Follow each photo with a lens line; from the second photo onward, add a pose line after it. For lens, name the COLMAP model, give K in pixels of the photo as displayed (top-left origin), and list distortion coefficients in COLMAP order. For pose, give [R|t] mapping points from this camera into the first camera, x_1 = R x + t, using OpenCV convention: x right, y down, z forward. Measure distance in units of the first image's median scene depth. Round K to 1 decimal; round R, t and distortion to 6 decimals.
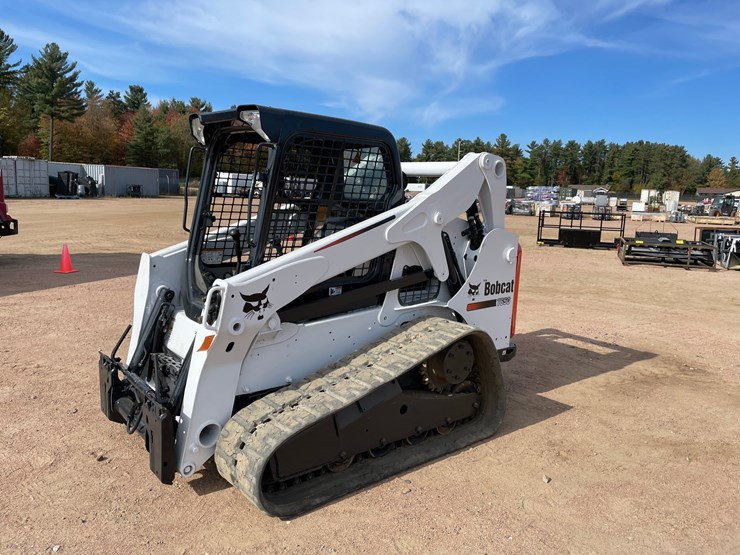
lens RADIAL K [[560.2, 0, 363.7], [0, 560.2, 266.9], [0, 0, 1]] dist [0.092726, -0.127579]
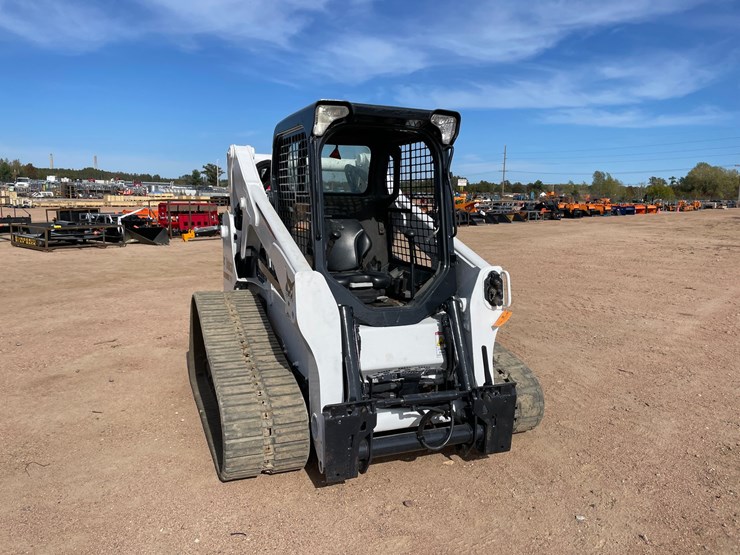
lens RADIAL K [[560.2, 0, 364.6], [0, 560.2, 268.4], [0, 0, 1]] dist [0.092726, -0.127579]
pose [[0.292887, -0.158786, 0.942870, -1.066952], [0.122761, 0.984198, 0.127612, -0.114801], [-0.948234, 0.078372, 0.307752, 0.662649]]
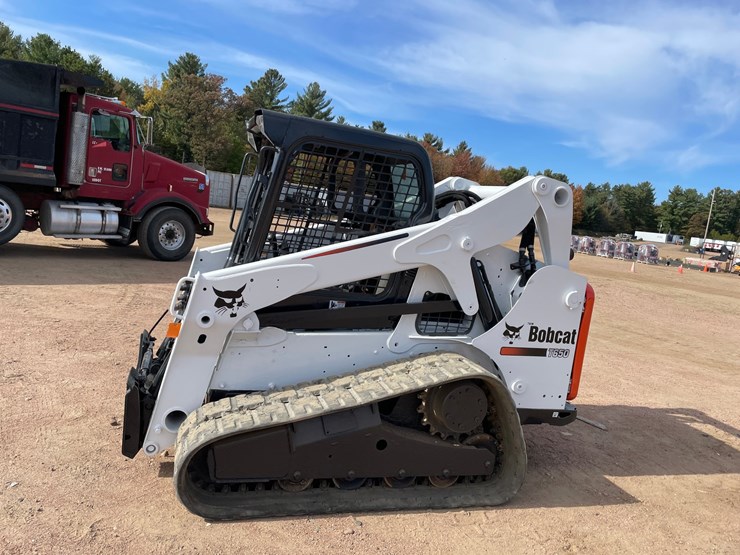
lens RADIAL K [[560.2, 0, 363.6], [0, 560.2, 267.2], [0, 0, 1]] dist [0.092726, -0.127579]
pose [[0.922232, 0.120120, -0.367505, 0.304106], [-0.141947, 0.989329, -0.032841, 0.003772], [0.359638, 0.082453, 0.929442, 0.106651]]
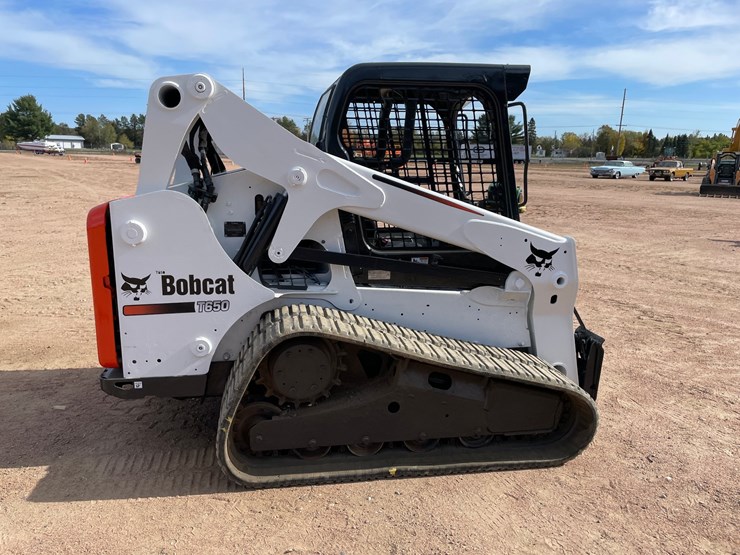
lens RADIAL K [[560.2, 0, 364.5], [0, 560.2, 277.1], [0, 0, 1]] dist [0.092726, -0.127579]
pose [[-0.869877, -0.159361, 0.466817, -0.509638], [0.014714, 0.937570, 0.347484, -0.256742], [-0.493049, 0.309137, -0.813226, 1.800329]]
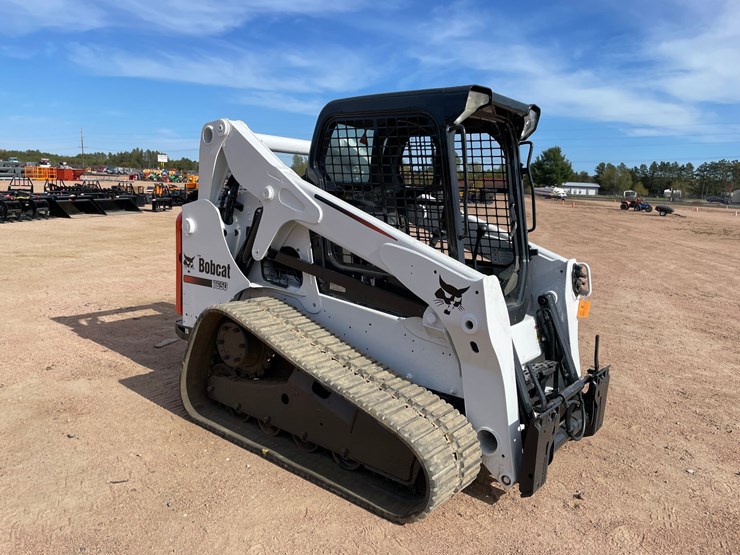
lens RADIAL K [[560.2, 0, 365.8], [0, 560.2, 273.5], [0, 0, 1]] dist [0.092726, -0.127579]
pose [[-0.212236, -0.203507, 0.955793, -1.005891], [0.078550, 0.971358, 0.224263, -0.194024], [-0.974056, 0.122674, -0.190171, 1.251125]]
